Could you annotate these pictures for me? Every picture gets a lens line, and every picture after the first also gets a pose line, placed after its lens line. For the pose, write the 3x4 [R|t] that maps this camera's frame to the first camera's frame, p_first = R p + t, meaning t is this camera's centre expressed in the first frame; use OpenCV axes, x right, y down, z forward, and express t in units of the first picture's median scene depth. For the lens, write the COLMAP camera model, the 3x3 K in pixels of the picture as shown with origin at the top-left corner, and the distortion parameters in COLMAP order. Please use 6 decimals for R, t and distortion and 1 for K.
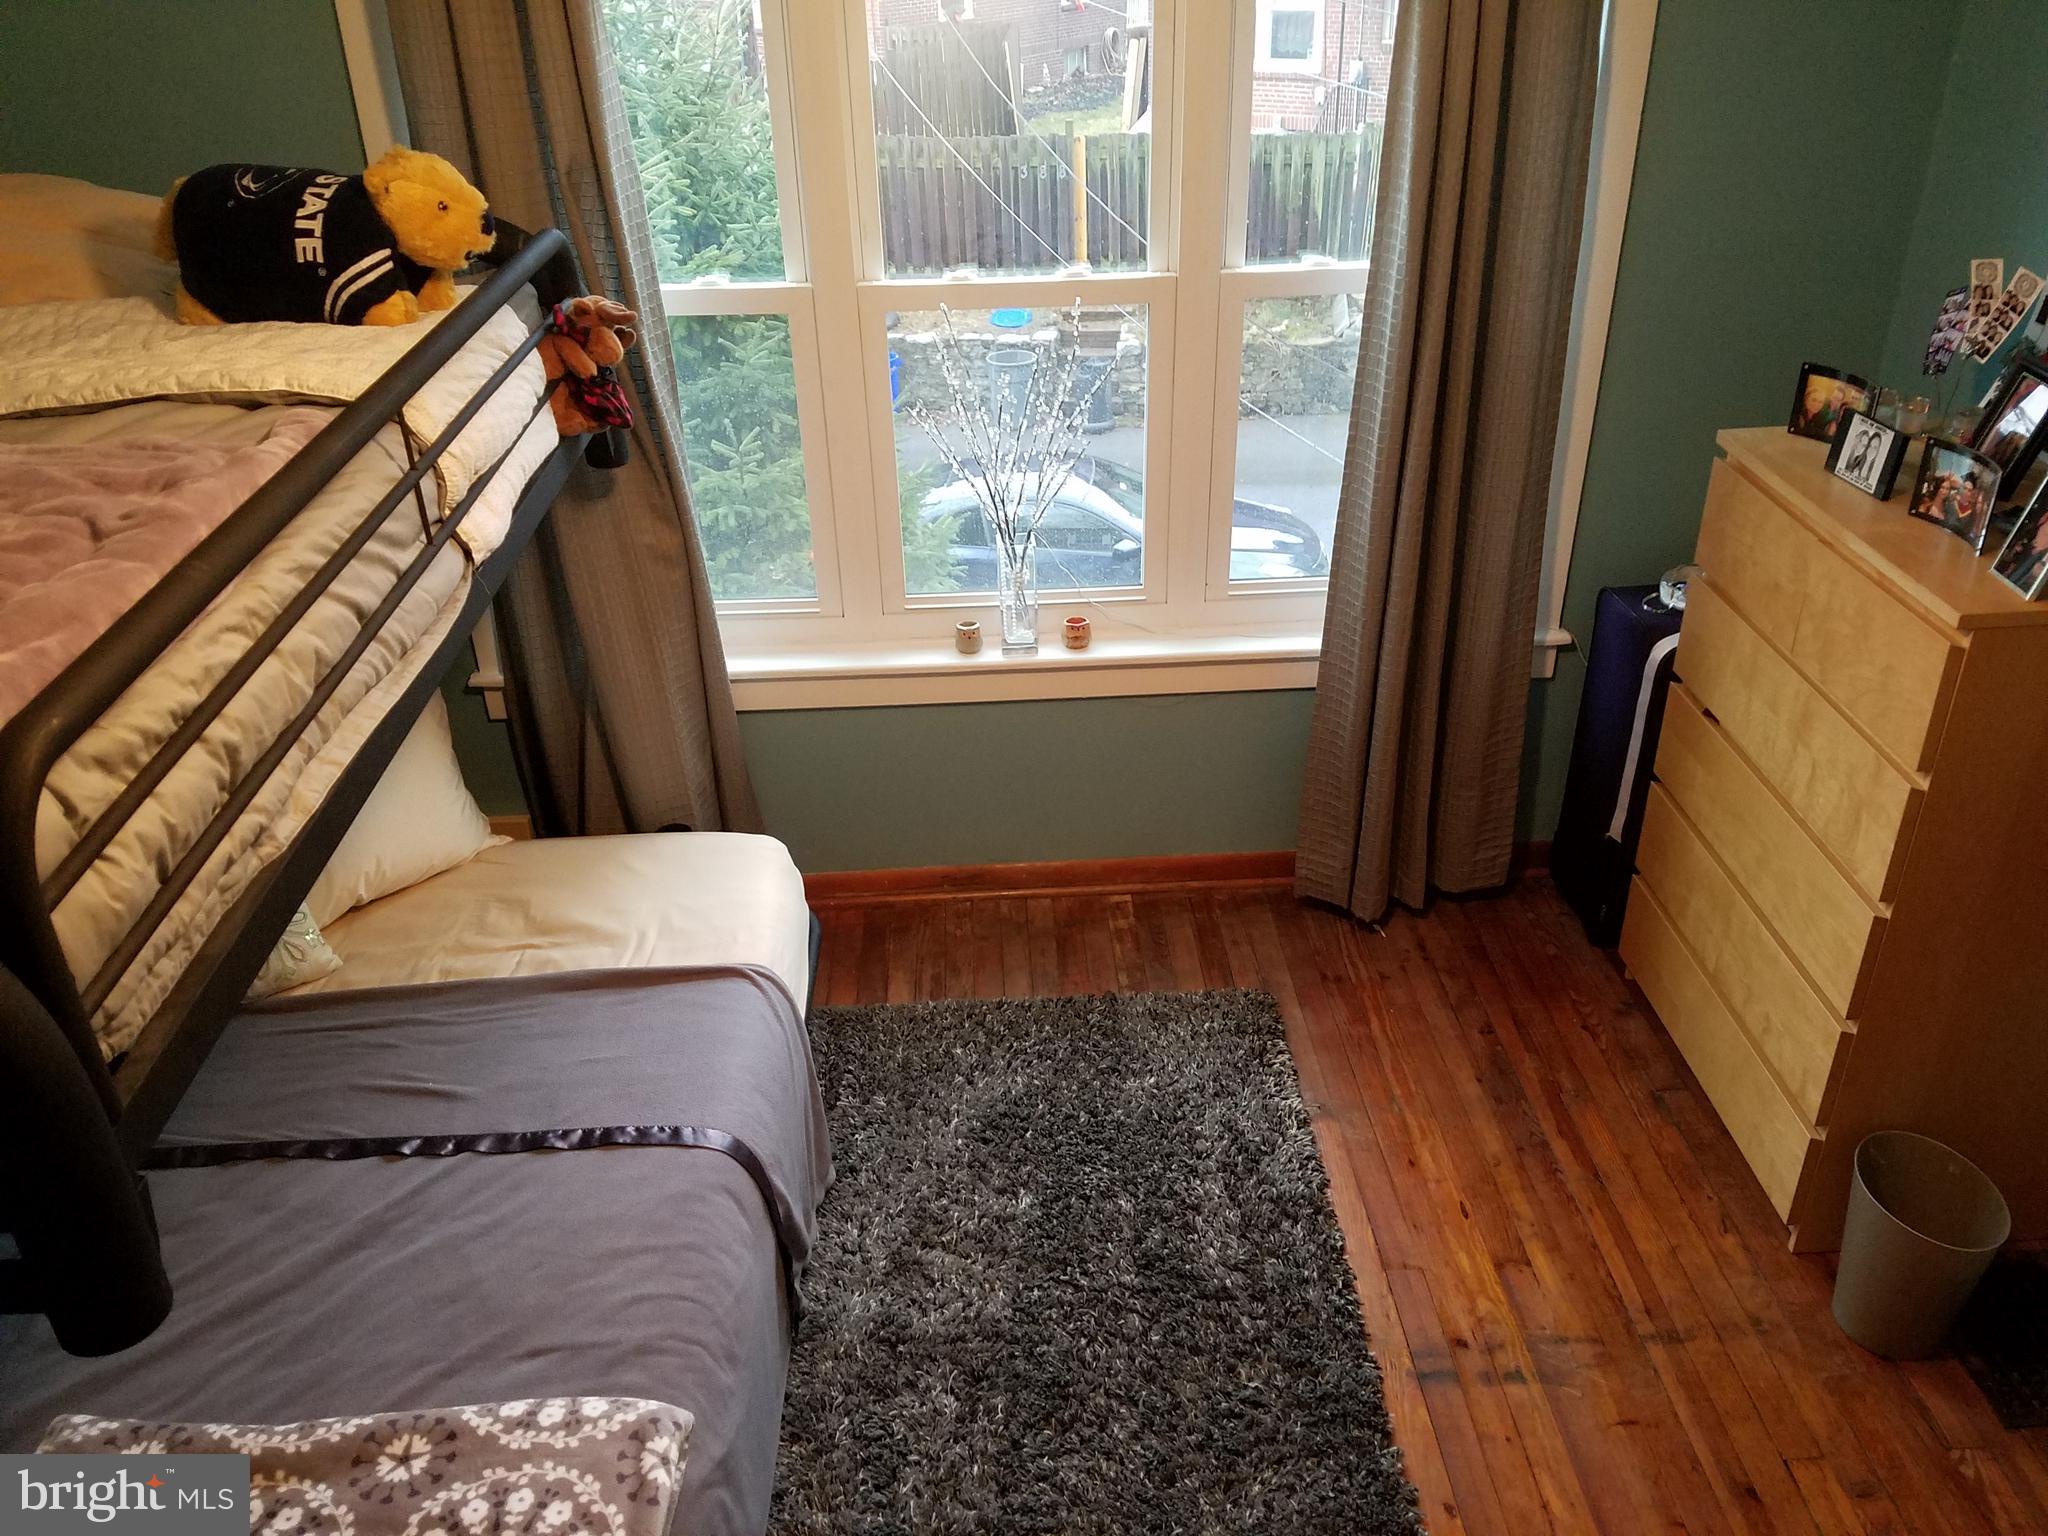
lens RADIAL K [[1538.1, 0, 1024.0], [0, 1538.1, 768.0], [0, 0, 1]] dist [0.077479, -0.105775]
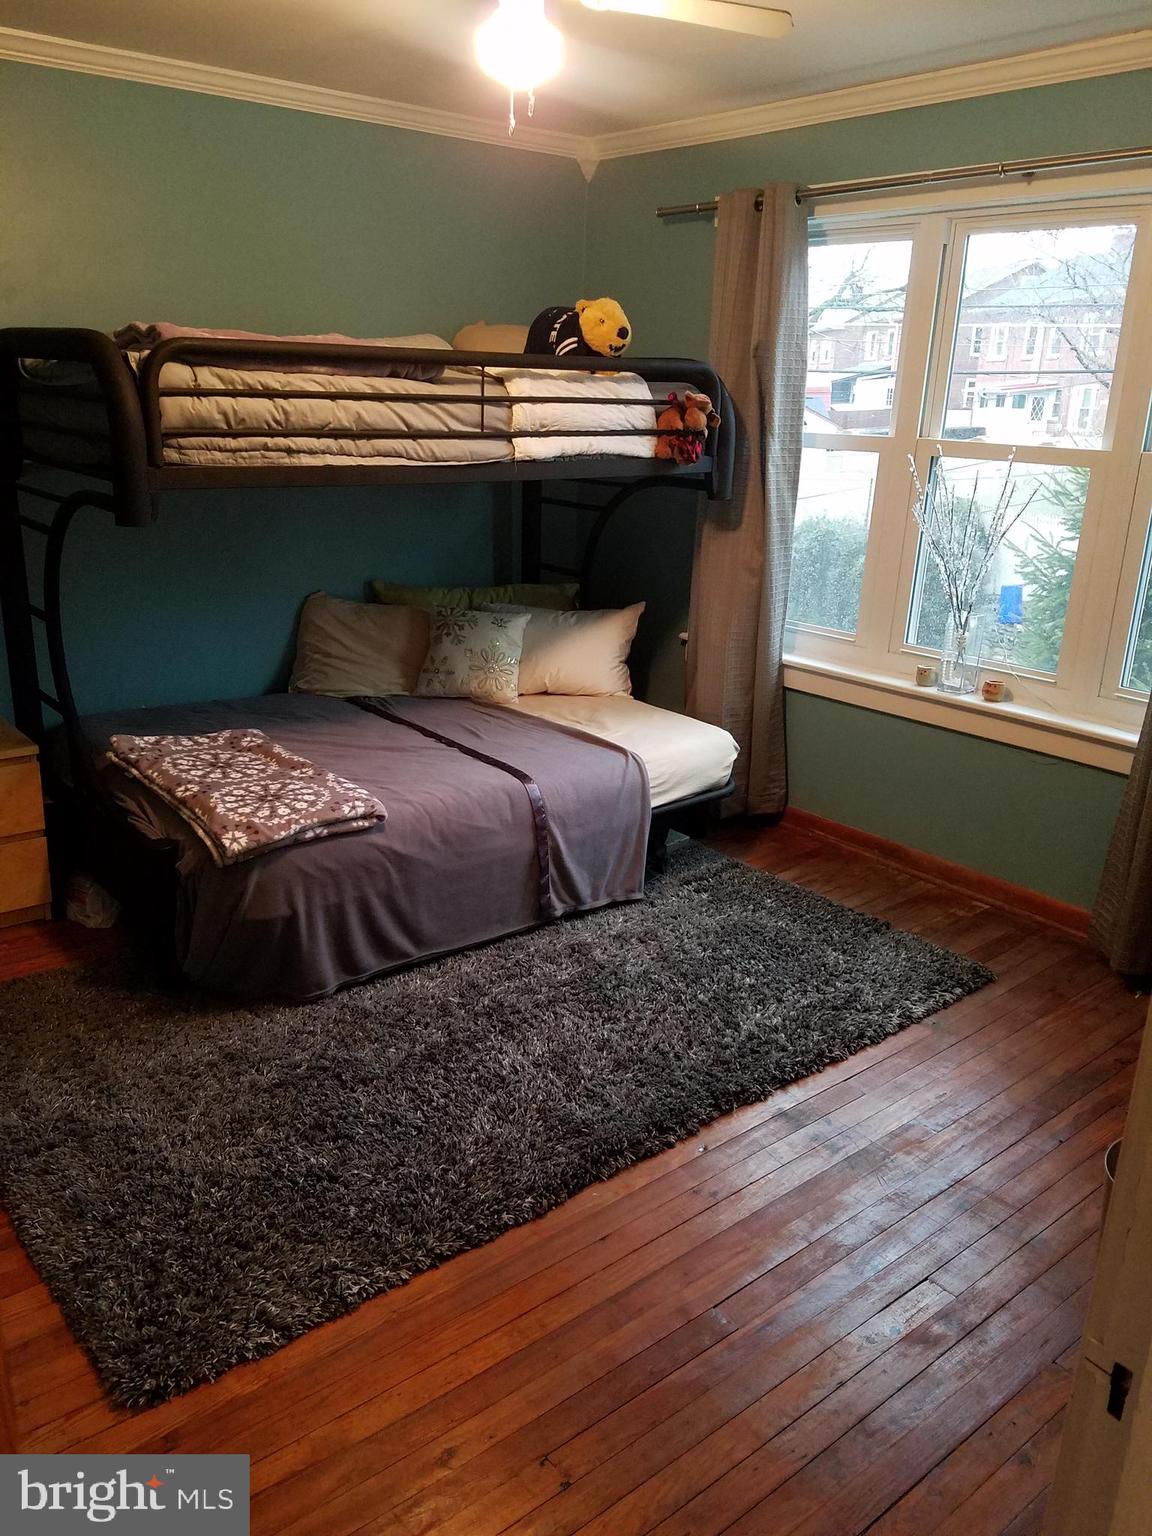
lens RADIAL K [[1197.0, 0, 585.3], [0, 1197.0, 760.8], [0, 0, 1]] dist [0.259998, -0.526863]
pose [[0.605600, 0.271612, -0.747981, 1.066360], [-0.424973, 0.905075, -0.015421, 0.233072], [0.672790, 0.327211, 0.663541, 0.049613]]
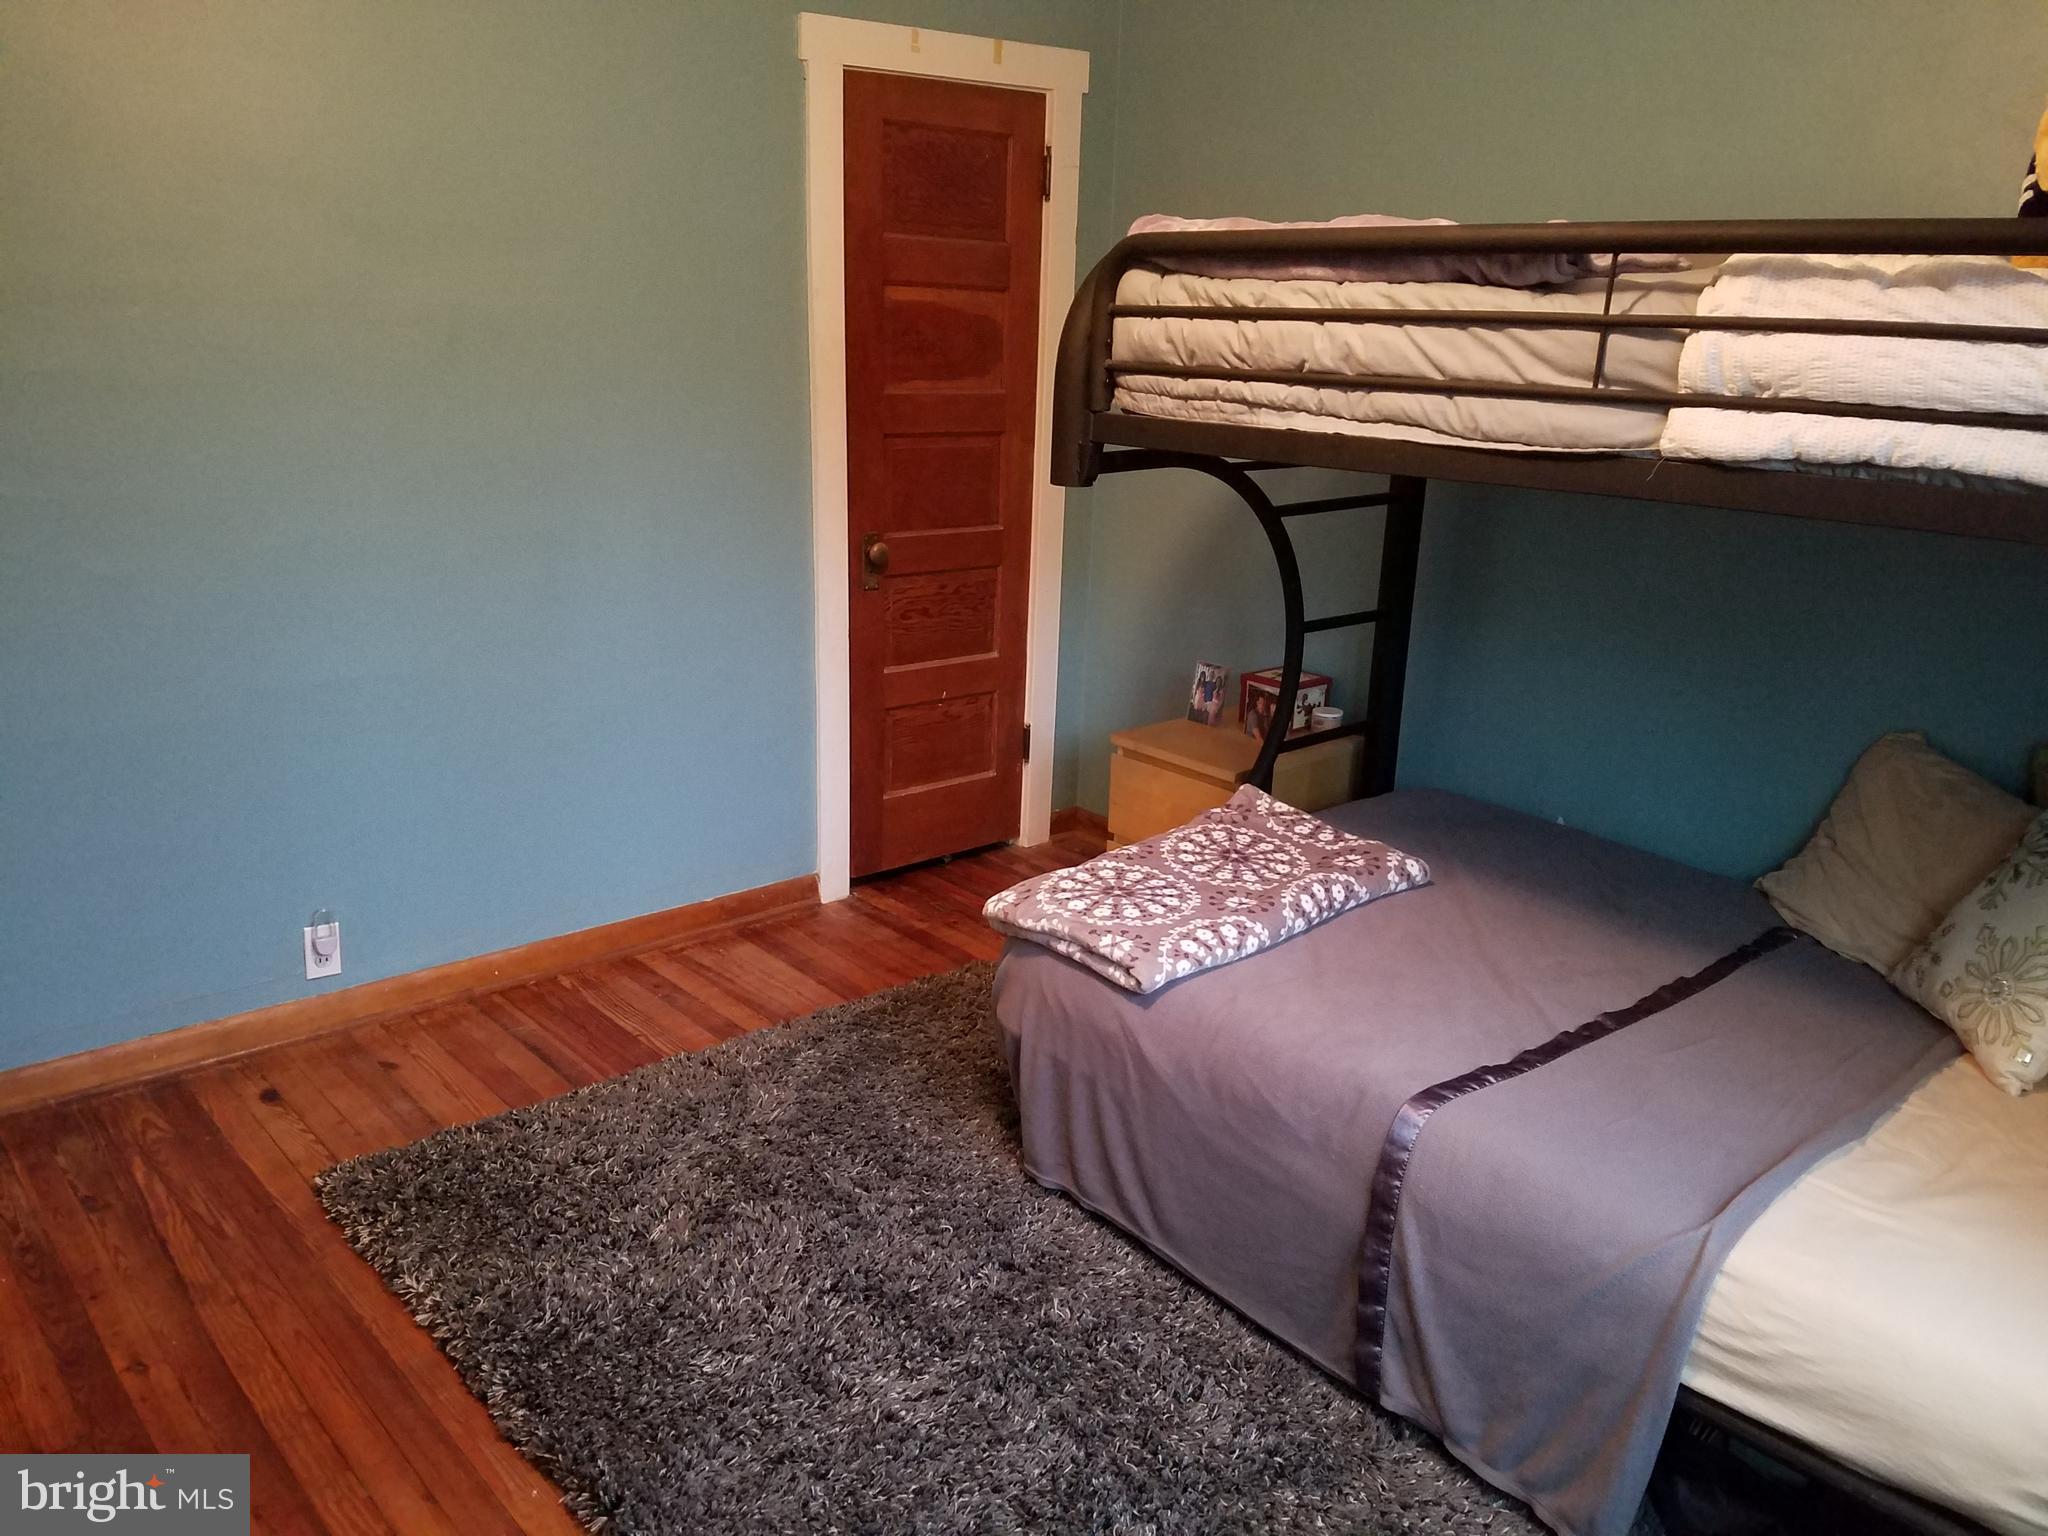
lens RADIAL K [[1596.1, 0, 1022.4], [0, 1596.1, 778.5], [0, 0, 1]] dist [0.259998, -0.526863]
pose [[-0.791188, 0.165005, -0.588893, 0.582103], [-0.314959, 0.715468, 0.623624, -0.477838], [0.524235, 0.678881, -0.514100, 1.384477]]
